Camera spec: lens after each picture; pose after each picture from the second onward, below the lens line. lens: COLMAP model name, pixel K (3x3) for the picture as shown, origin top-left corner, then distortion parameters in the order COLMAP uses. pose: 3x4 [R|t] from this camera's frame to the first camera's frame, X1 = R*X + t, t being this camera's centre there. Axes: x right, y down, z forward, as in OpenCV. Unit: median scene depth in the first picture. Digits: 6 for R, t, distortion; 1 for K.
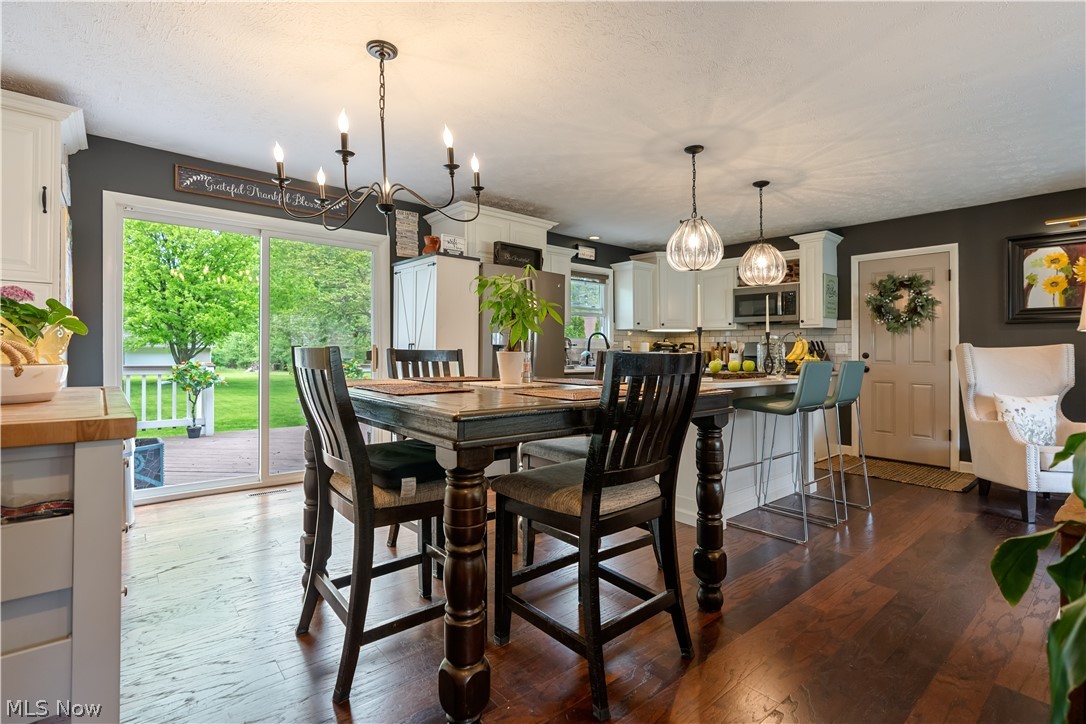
lens RADIAL K [[493.2, 0, 550.8], [0, 493.2, 342.0], [0, 0, 1]] dist [-0.007868, 0.002926]
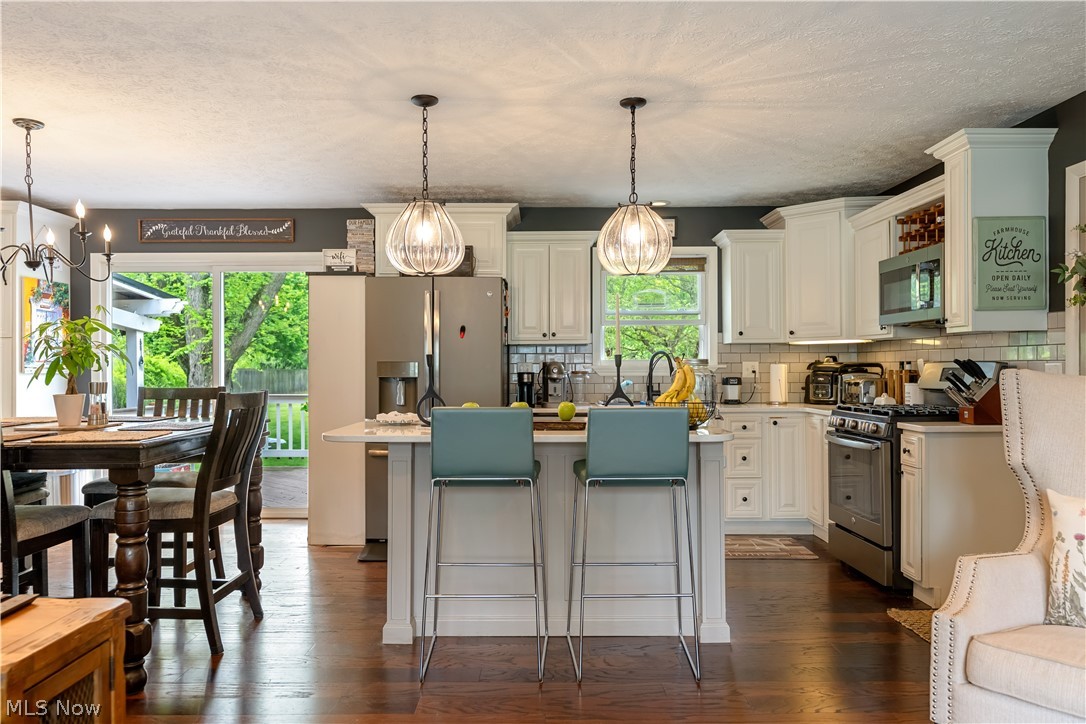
lens RADIAL K [[762.1, 0, 547.7], [0, 762.1, 367.9], [0, 0, 1]] dist [0.002510, -0.010351]
pose [[0.767589, -0.013742, -0.640795, 0.839882], [0.024004, 0.999685, 0.007315, -0.011853], [0.640493, -0.020997, 0.767677, 0.205490]]
